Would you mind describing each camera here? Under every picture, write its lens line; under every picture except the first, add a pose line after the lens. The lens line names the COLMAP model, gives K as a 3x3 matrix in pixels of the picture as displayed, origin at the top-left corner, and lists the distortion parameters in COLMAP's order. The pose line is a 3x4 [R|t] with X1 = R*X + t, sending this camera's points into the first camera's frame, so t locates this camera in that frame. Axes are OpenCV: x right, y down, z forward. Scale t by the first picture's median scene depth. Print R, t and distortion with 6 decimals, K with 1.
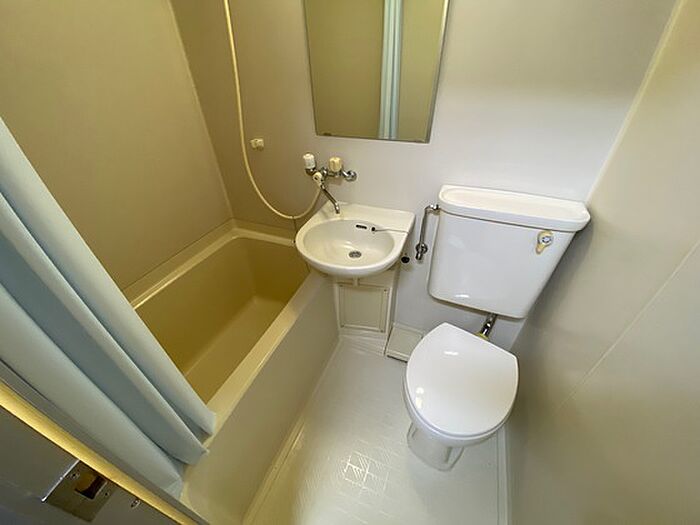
lens RADIAL K [[281.1, 0, 350.0], [0, 281.1, 262.5], [0, 0, 1]] dist [0.049078, -0.035222]
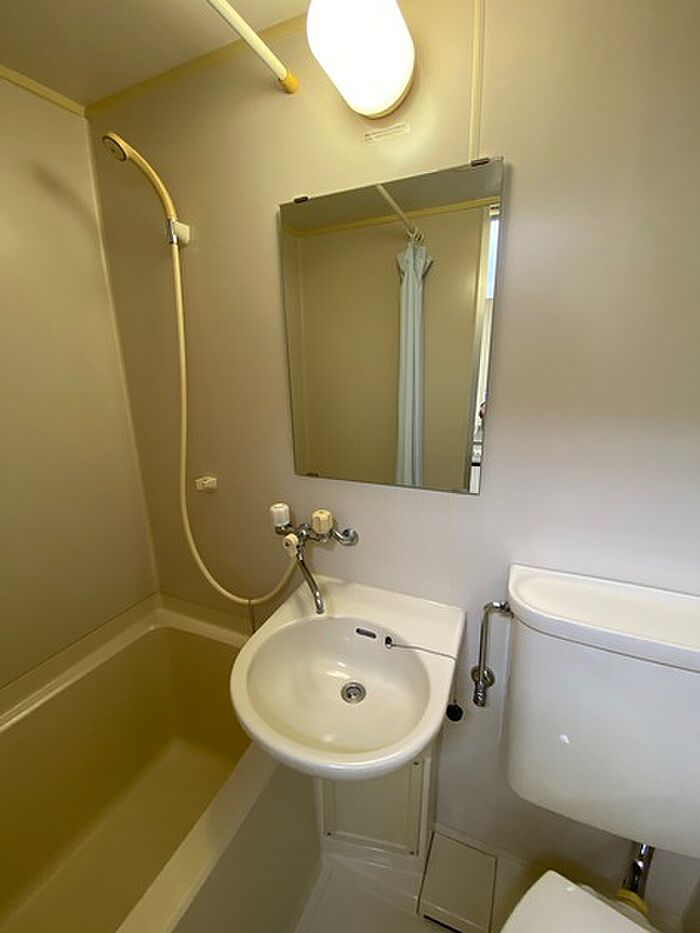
lens RADIAL K [[374.7, 0, 350.0], [0, 374.7, 466.5], [0, 0, 1]] dist [0.049078, -0.035222]
pose [[0.998961, 0.011772, -0.044034, 0.038534], [-0.027315, 0.927996, -0.371587, -0.153479], [0.036489, 0.372404, 0.927353, 0.213719]]
